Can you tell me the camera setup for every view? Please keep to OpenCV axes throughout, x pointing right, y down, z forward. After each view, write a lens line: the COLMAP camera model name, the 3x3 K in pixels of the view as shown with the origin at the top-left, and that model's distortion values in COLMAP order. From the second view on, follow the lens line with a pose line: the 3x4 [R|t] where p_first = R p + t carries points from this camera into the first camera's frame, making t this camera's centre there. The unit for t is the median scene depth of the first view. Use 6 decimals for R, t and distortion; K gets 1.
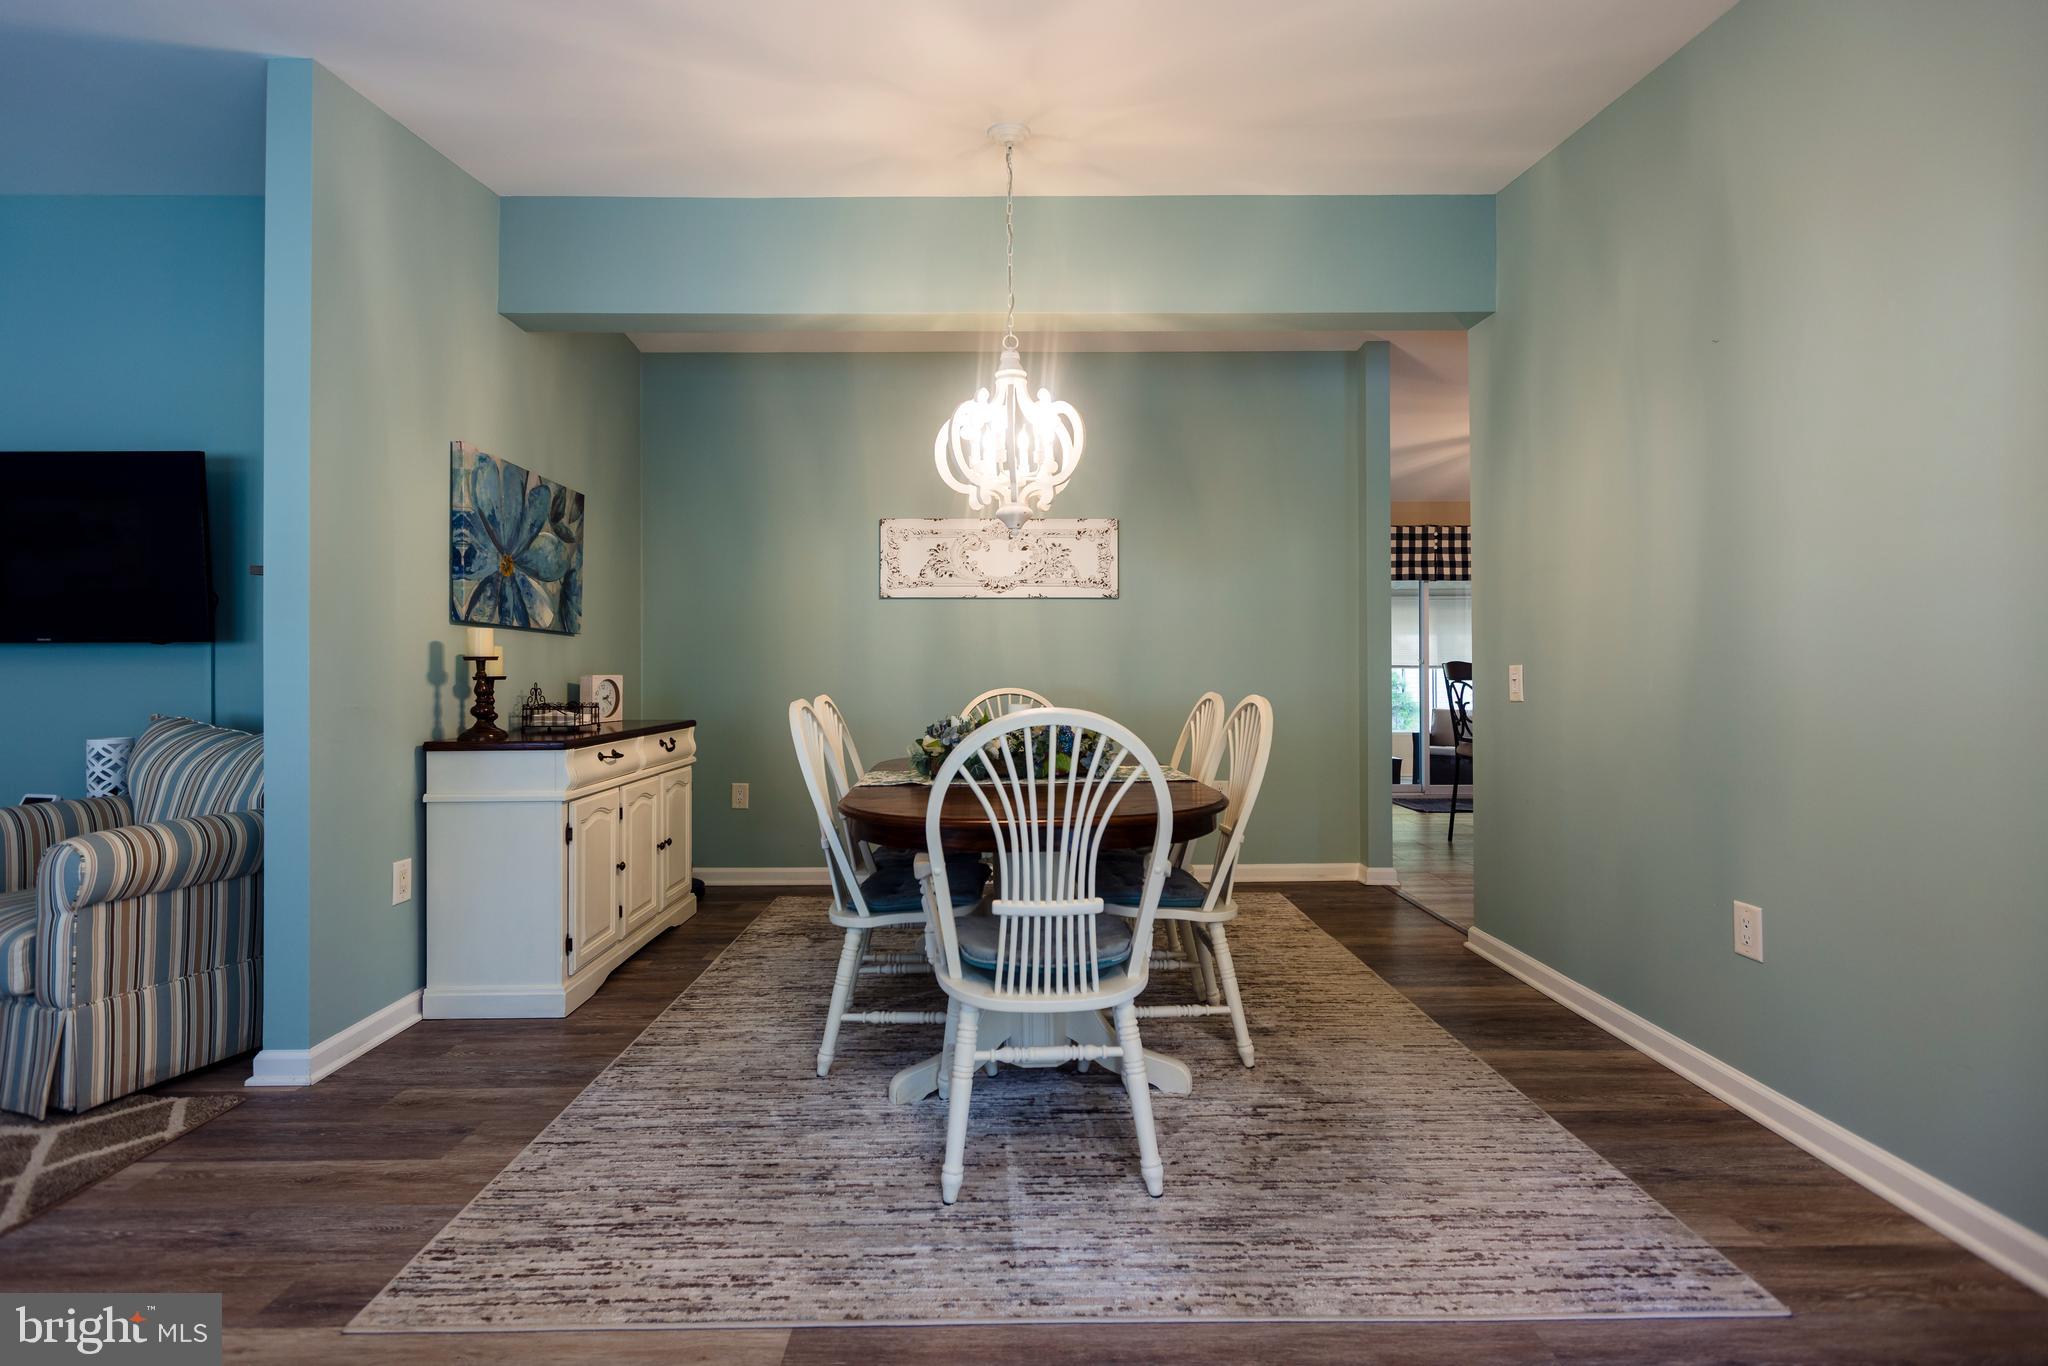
lens RADIAL K [[915.9, 0, 1015.3], [0, 915.9, 679.3], [0, 0, 1]] dist [-0.002830, -0.001108]
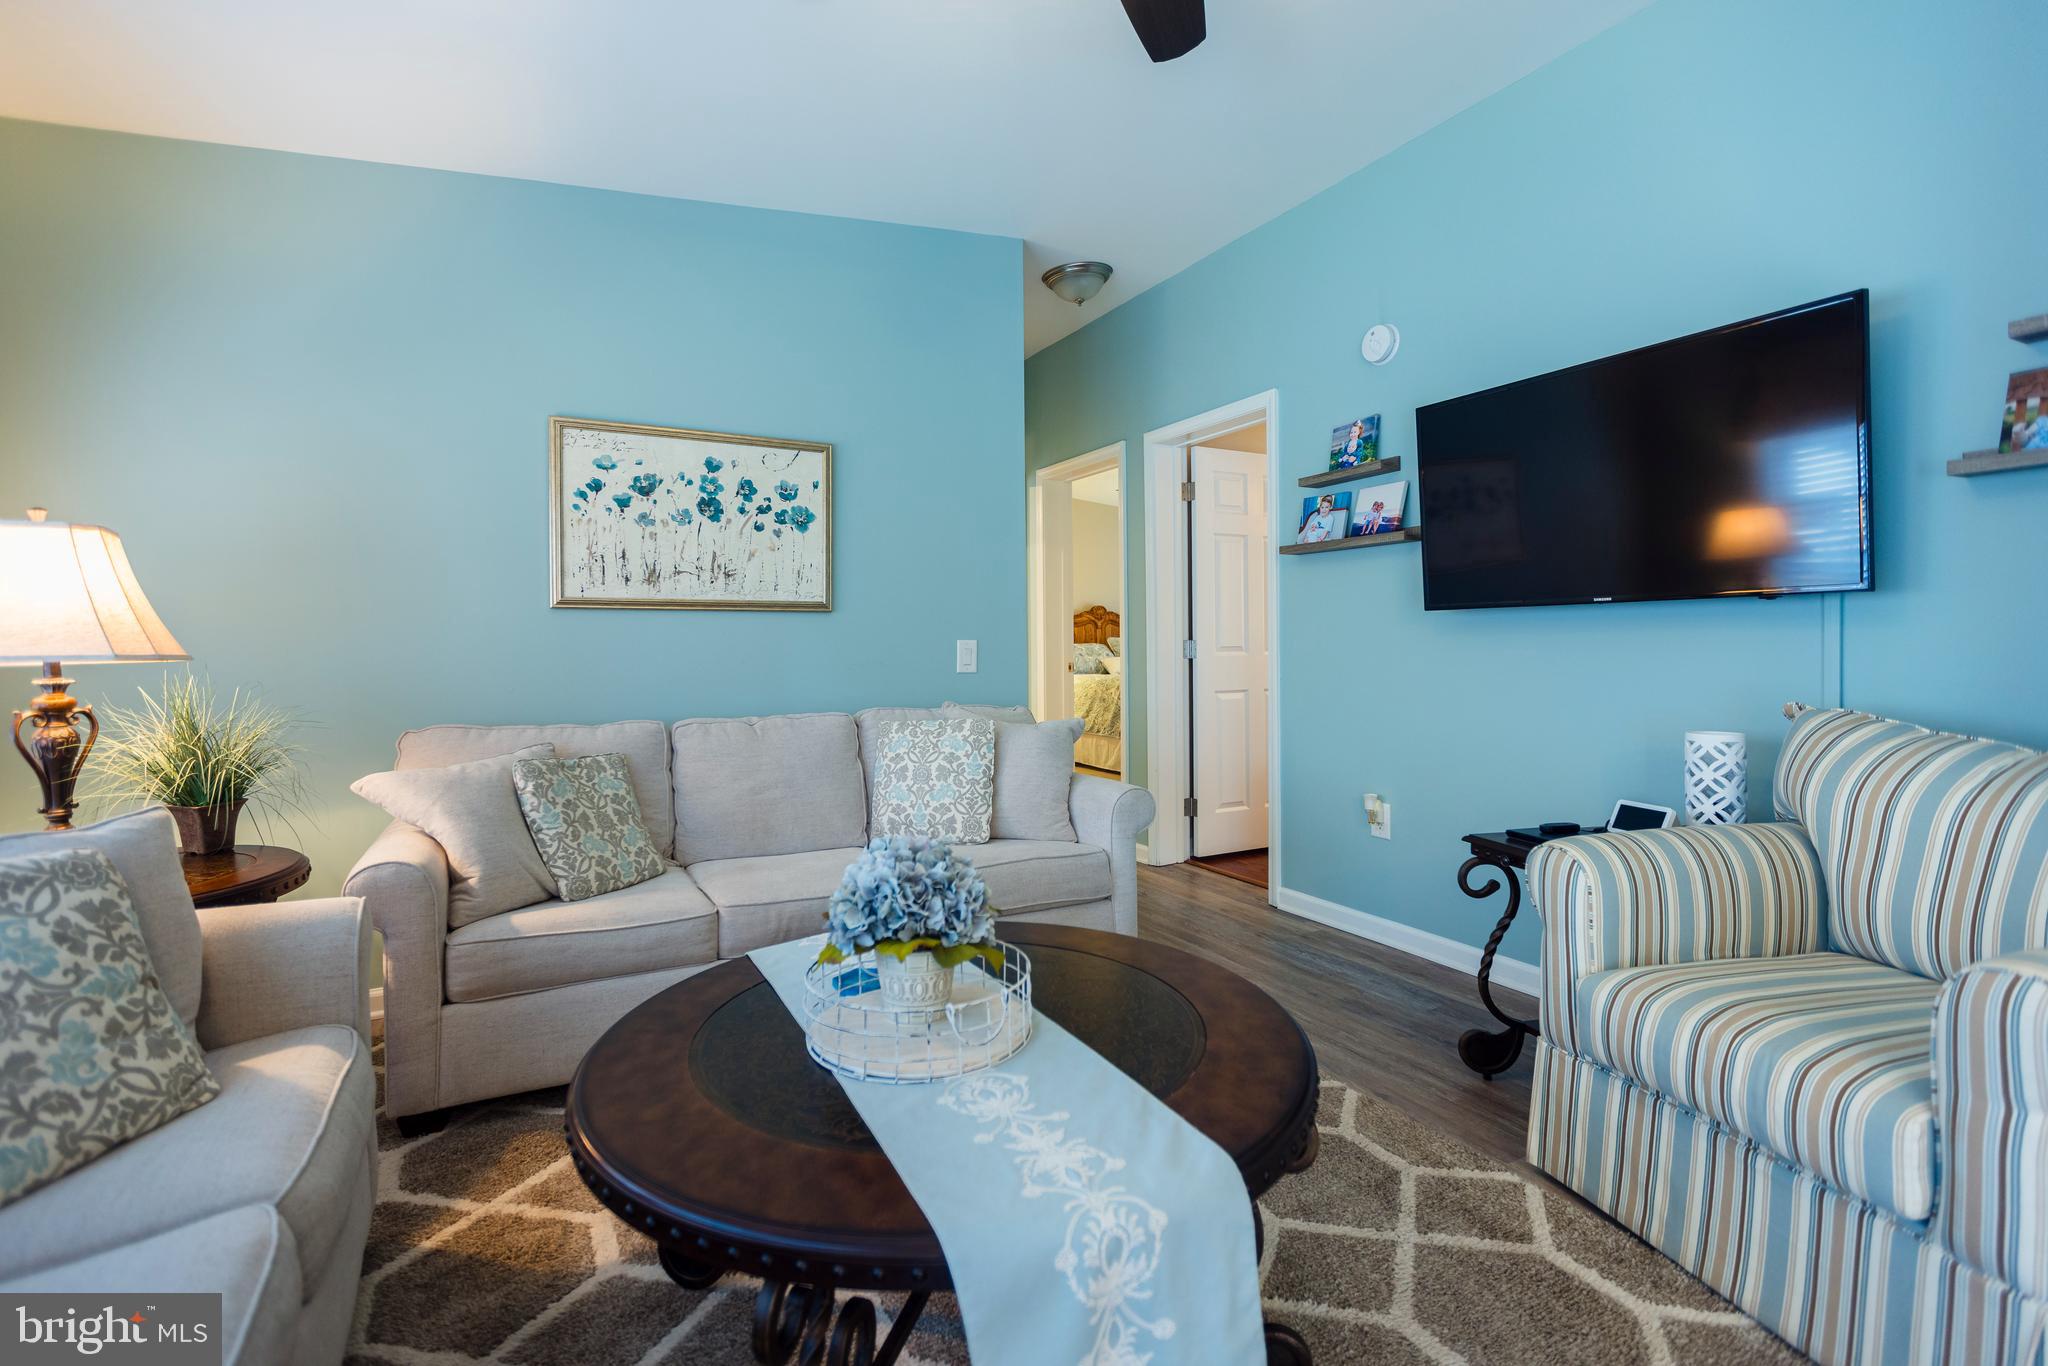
lens RADIAL K [[915.9, 0, 1010.3], [0, 915.9, 678.3], [0, 0, 1]] dist [-0.002830, -0.001108]
pose [[0.471168, 0.029674, -0.881544, -0.639447], [-0.001764, 0.999464, 0.032700, 0.000449], [0.882042, -0.013852, 0.470968, 0.189990]]
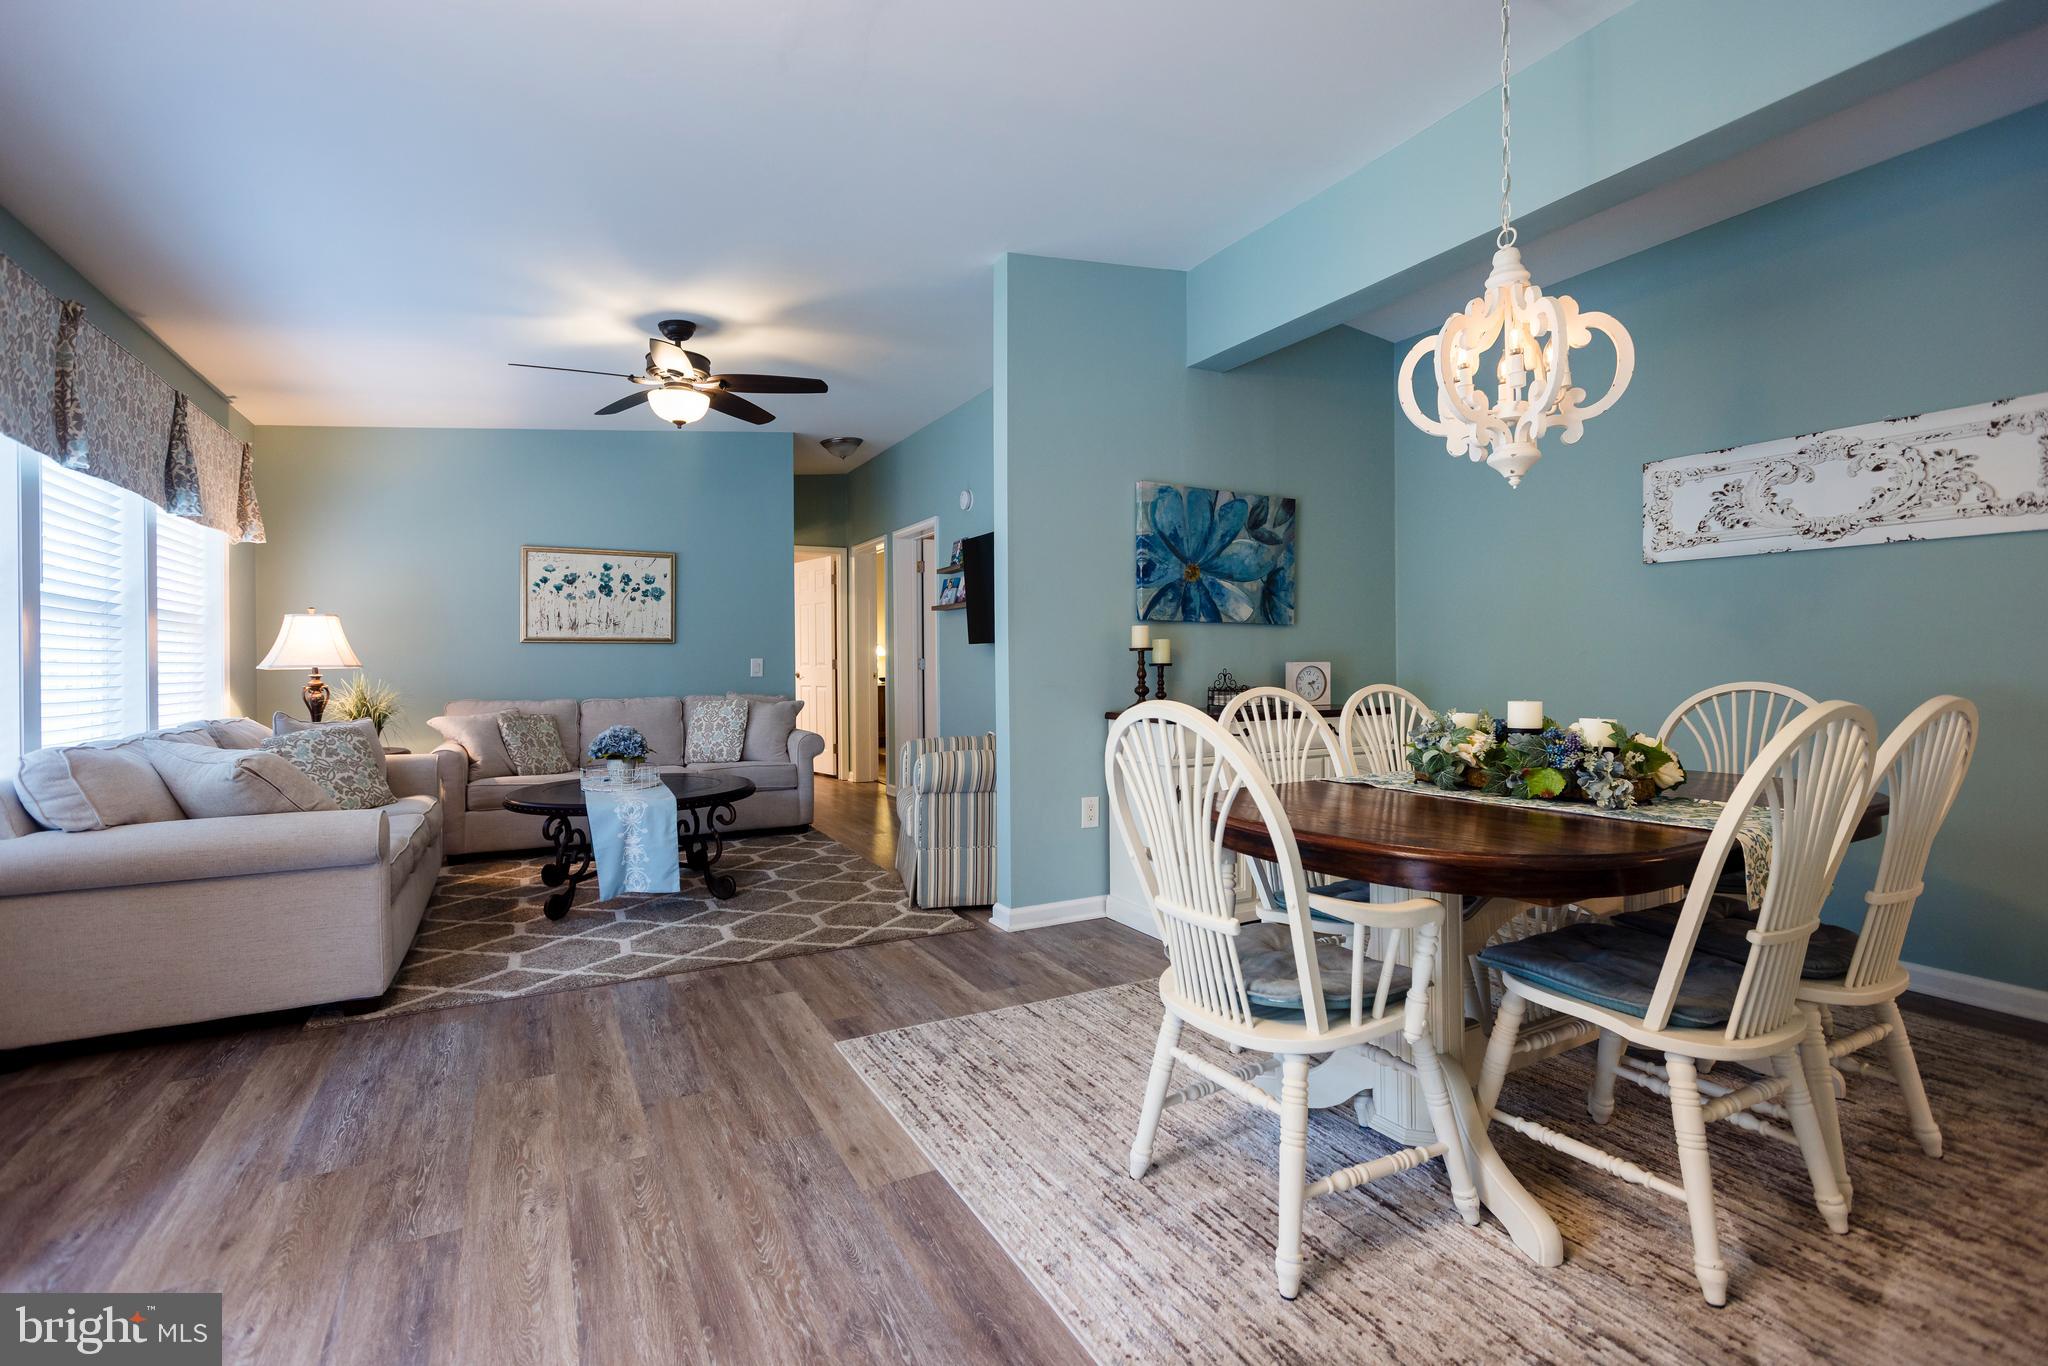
lens RADIAL K [[915.9, 0, 1018.5], [0, 915.9, 676.0], [0, 0, 1]] dist [-0.002830, -0.001108]
pose [[0.466747, 0.014967, -0.884264, 0.463451], [-0.004235, 0.999883, 0.014689, -0.003354], [0.884381, -0.003111, 0.466756, 0.245972]]
